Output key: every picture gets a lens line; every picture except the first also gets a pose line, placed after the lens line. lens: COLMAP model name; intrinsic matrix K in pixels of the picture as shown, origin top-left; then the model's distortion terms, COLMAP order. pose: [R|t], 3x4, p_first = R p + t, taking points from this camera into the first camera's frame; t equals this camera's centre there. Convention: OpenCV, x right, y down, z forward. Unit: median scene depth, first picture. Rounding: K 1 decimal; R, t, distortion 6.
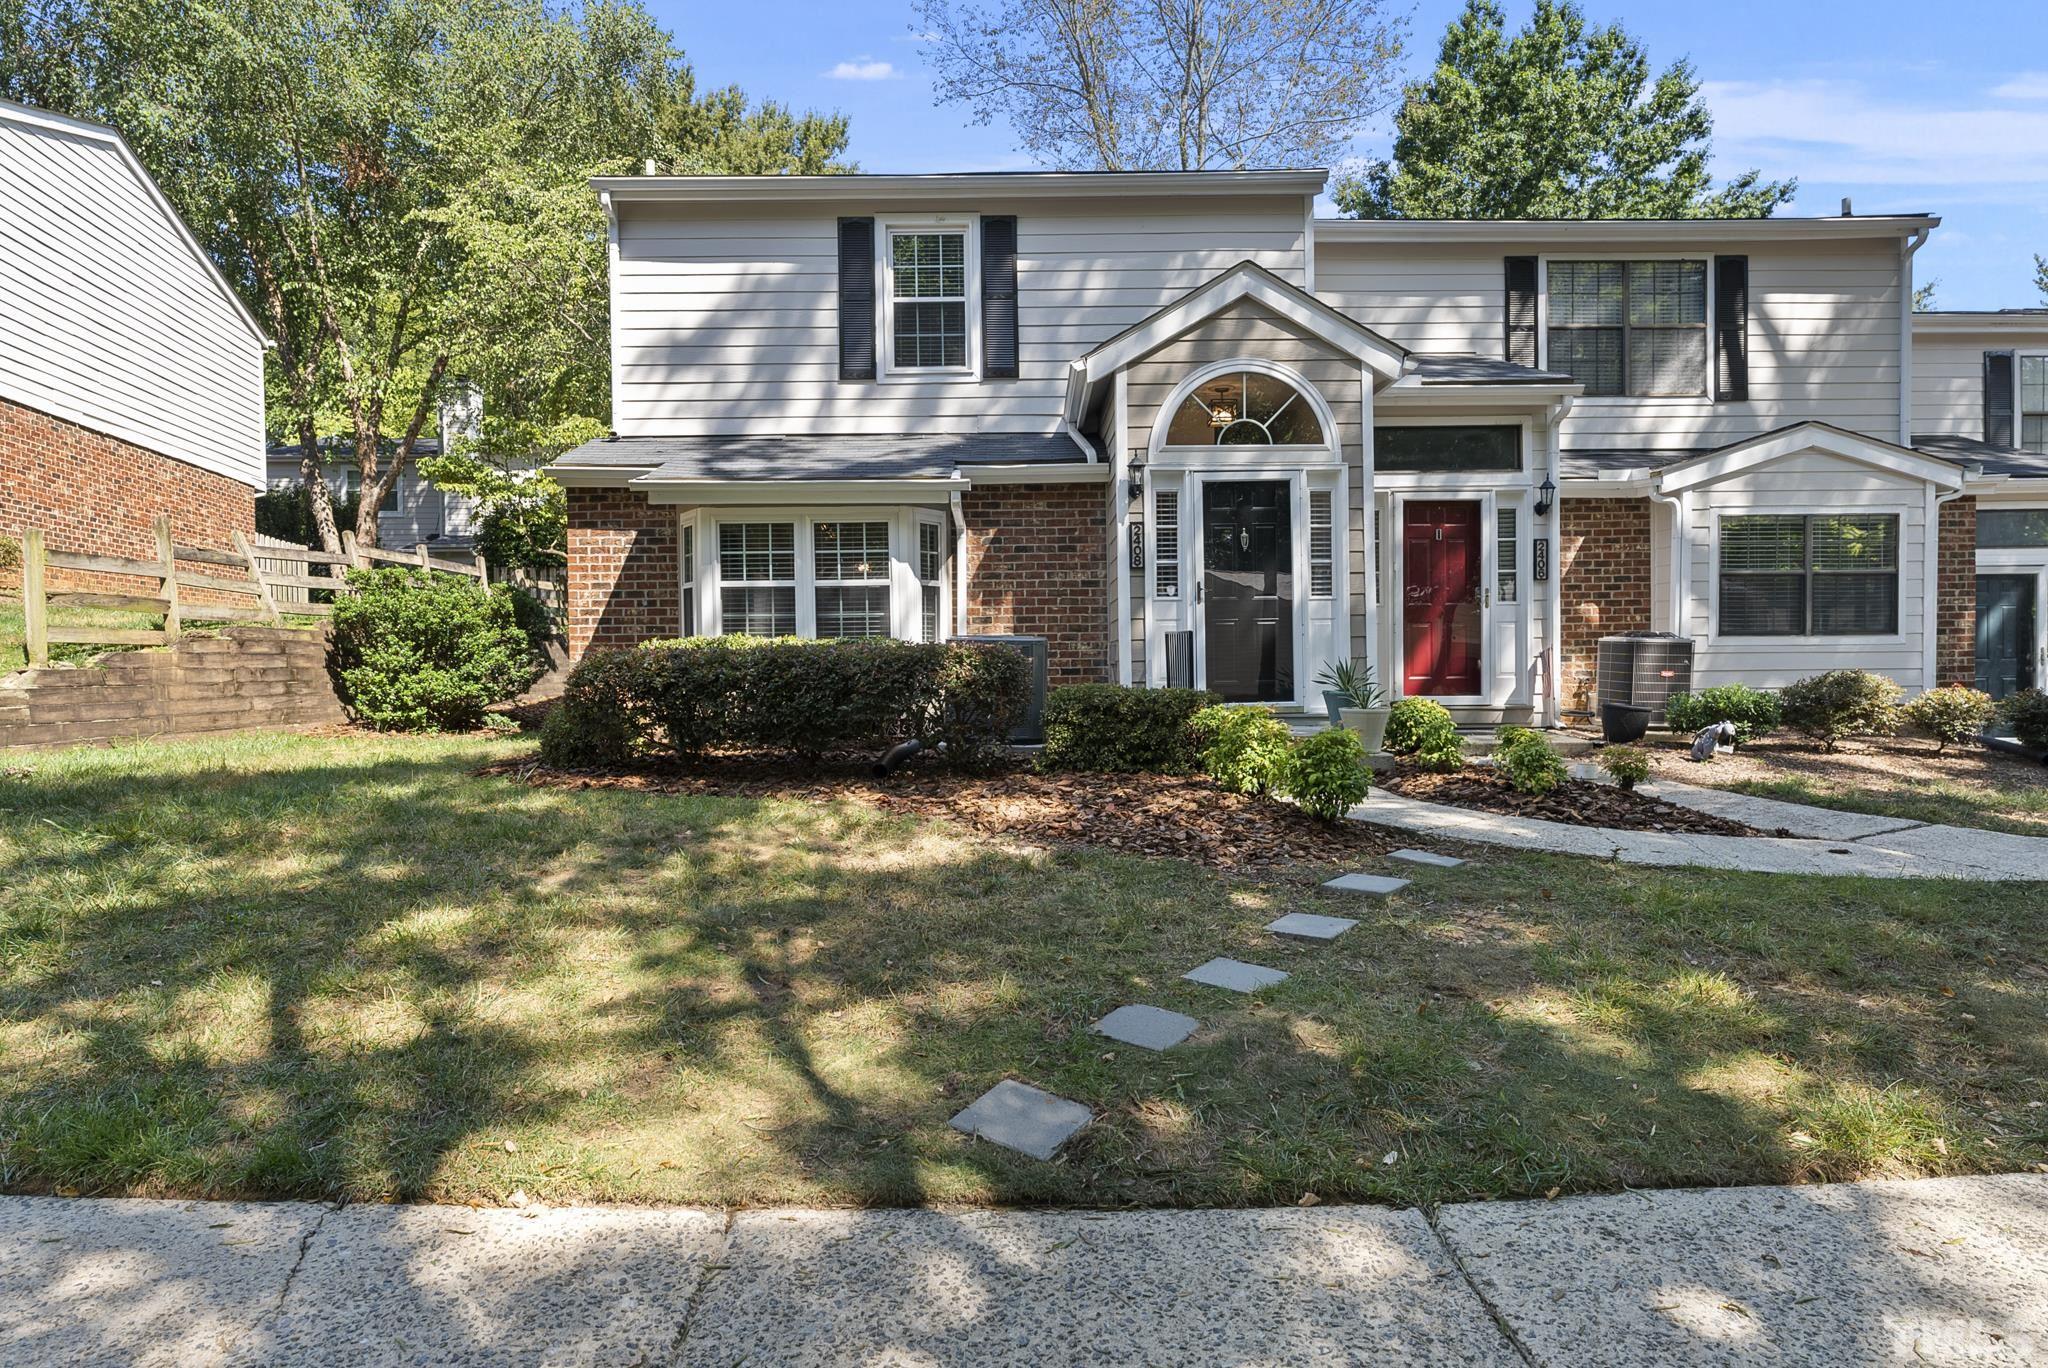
lens RADIAL K [[1079.1, 0, 1019.1], [0, 1079.1, 686.0], [0, 0, 1]] dist [-0.003146, 0.000147]
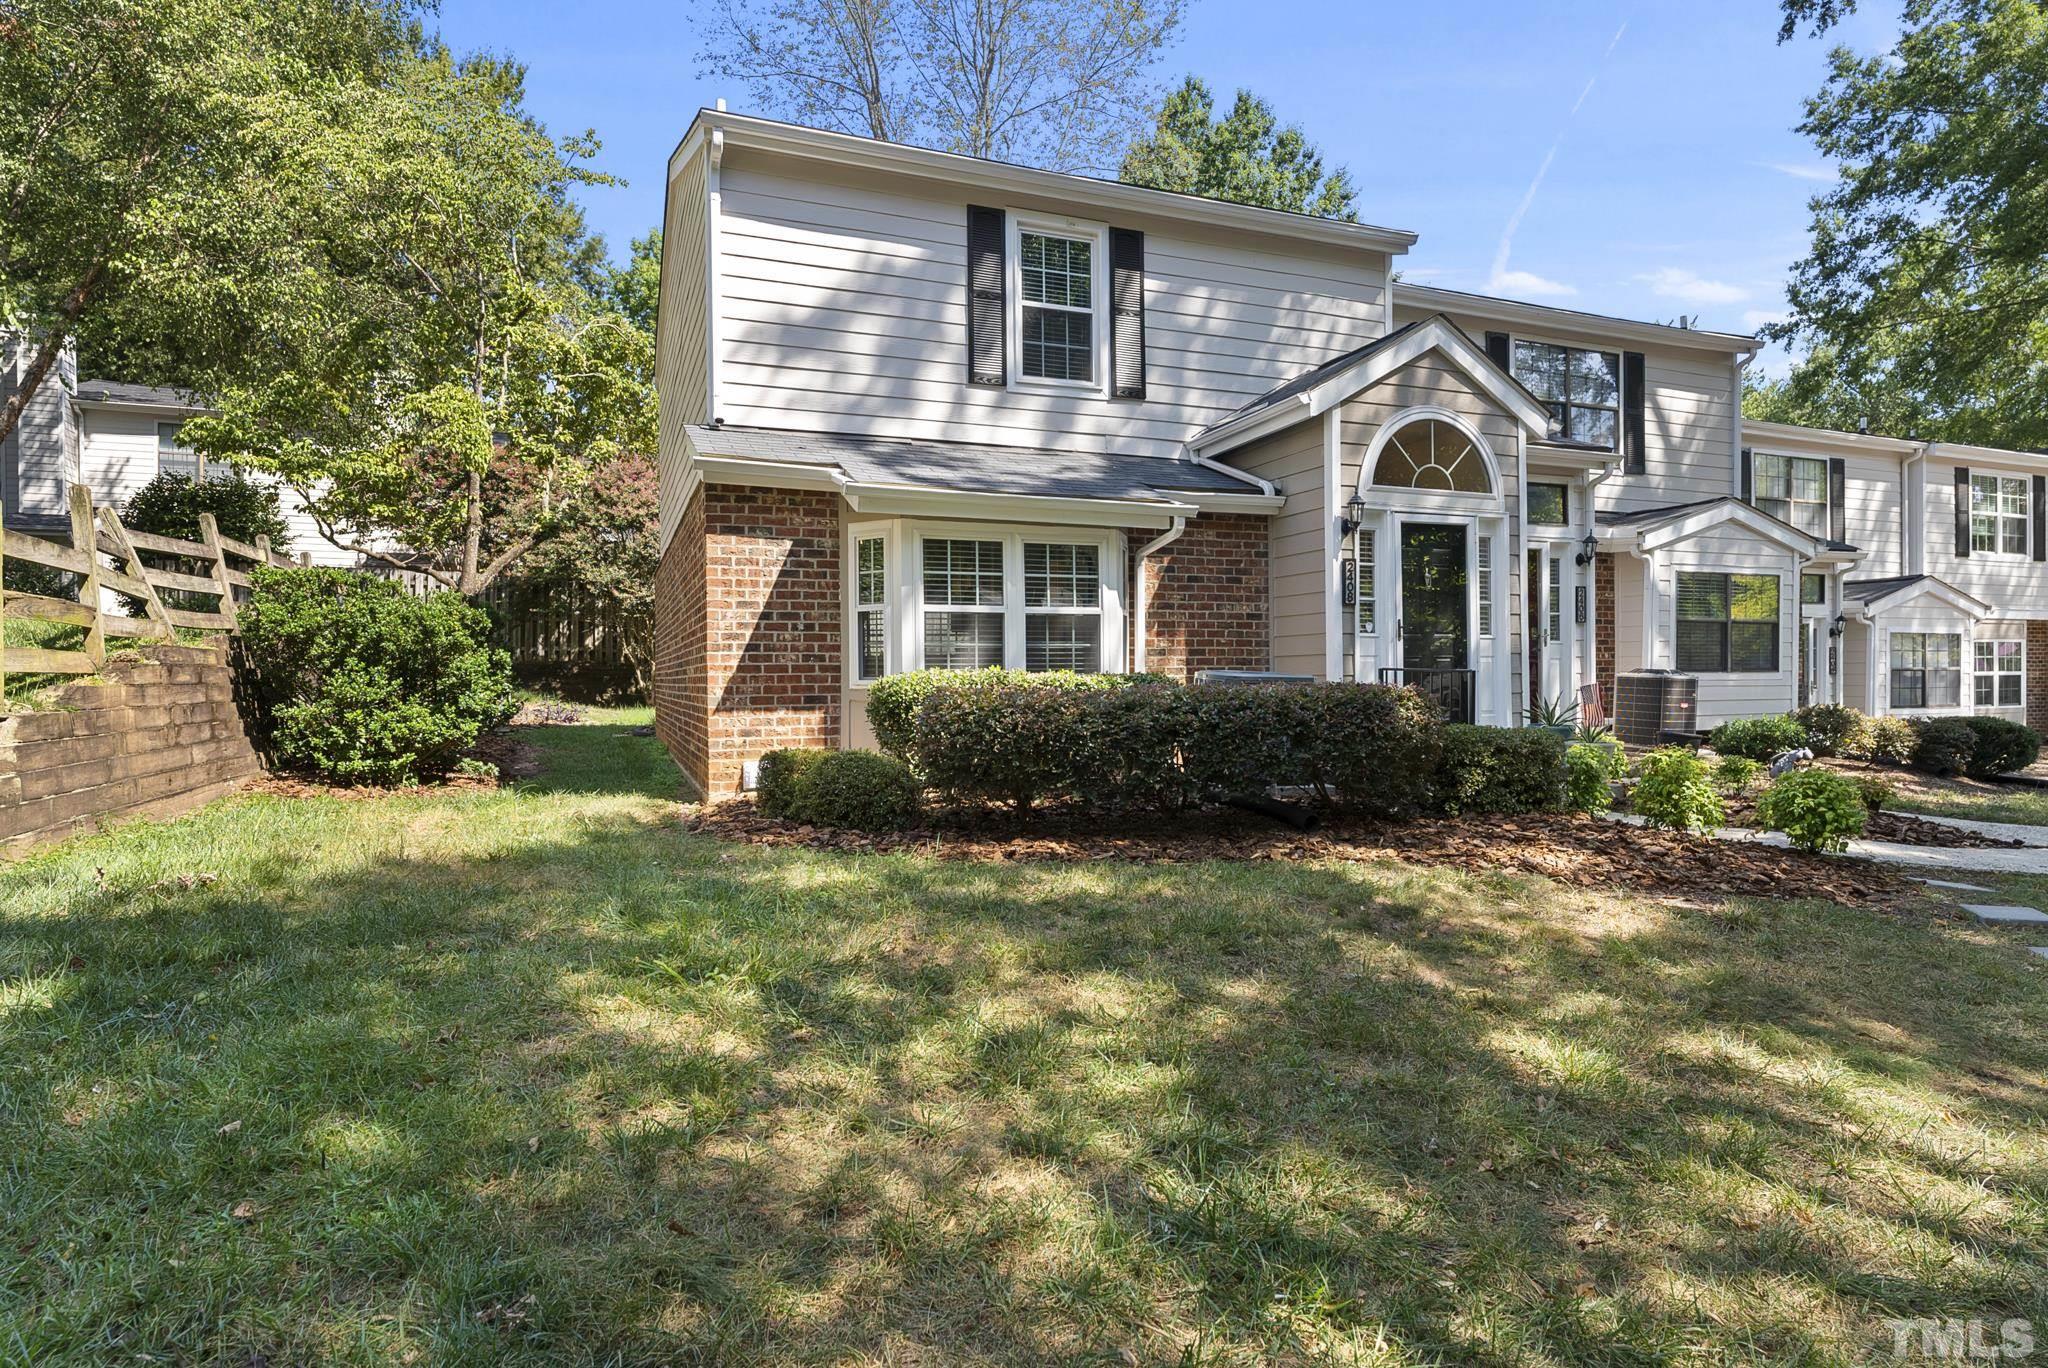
lens RADIAL K [[1079.1, 0, 1020.8], [0, 1079.1, 687.9], [0, 0, 1]] dist [-0.003146, 0.000147]
pose [[0.935287, 0.000845, 0.353888, -0.467260], [0.003518, 0.999926, -0.011688, -0.018055], [-0.353872, 0.012177, 0.935215, 0.147082]]
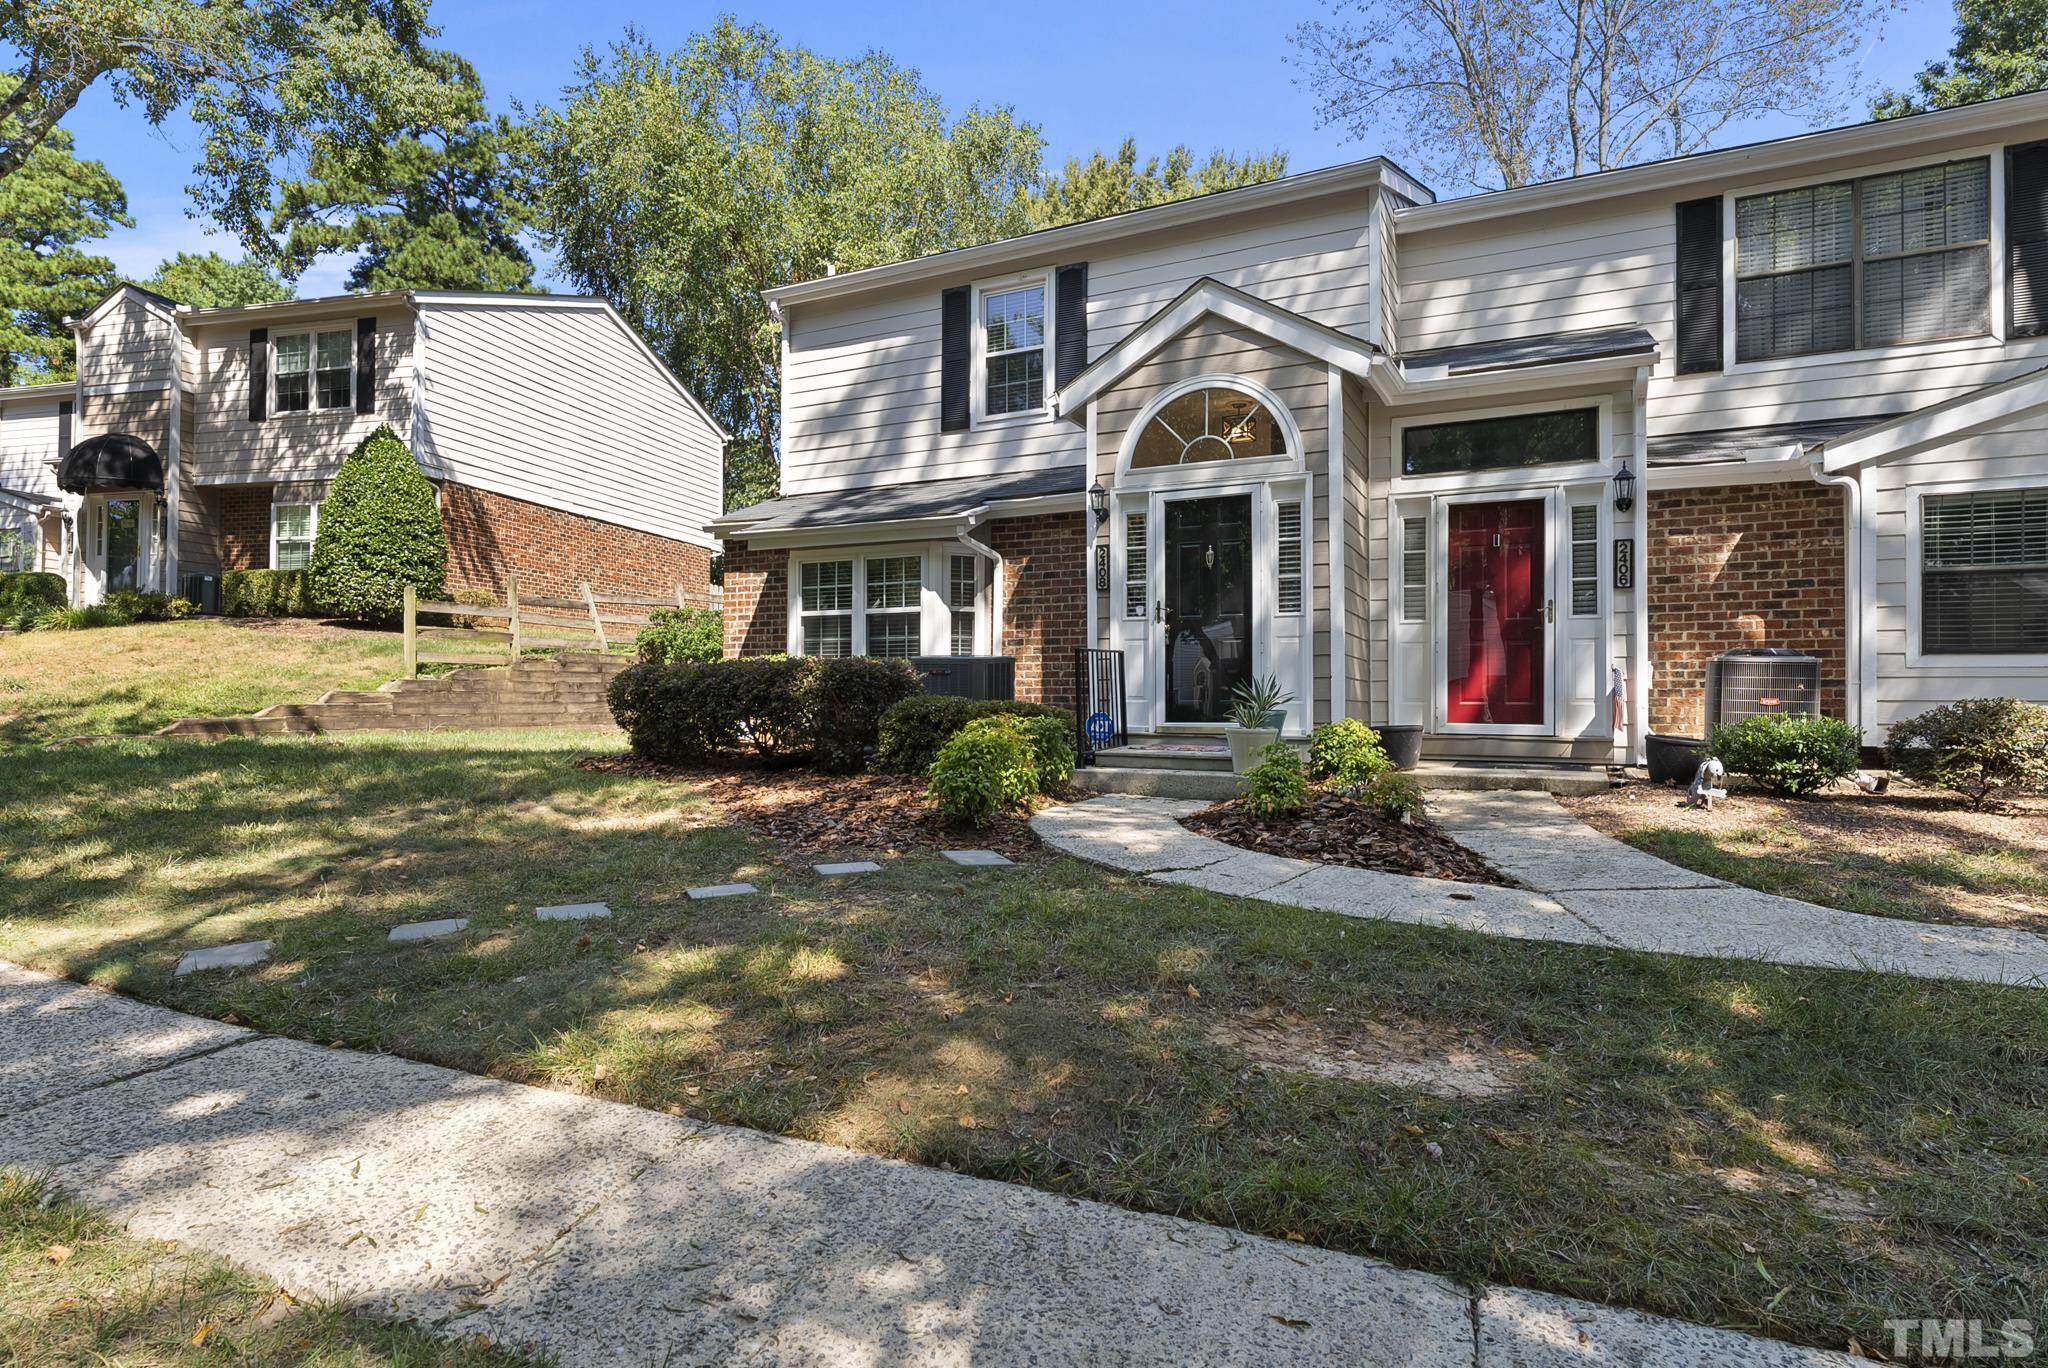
lens RADIAL K [[1079.1, 0, 1020.5], [0, 1079.1, 685.6], [0, 0, 1]] dist [-0.003146, 0.000147]
pose [[0.887517, 0.008997, -0.460688, 0.451660], [-0.023258, 0.999410, -0.025289, 0.009175], [0.460188, 0.033159, 0.887202, 0.044685]]
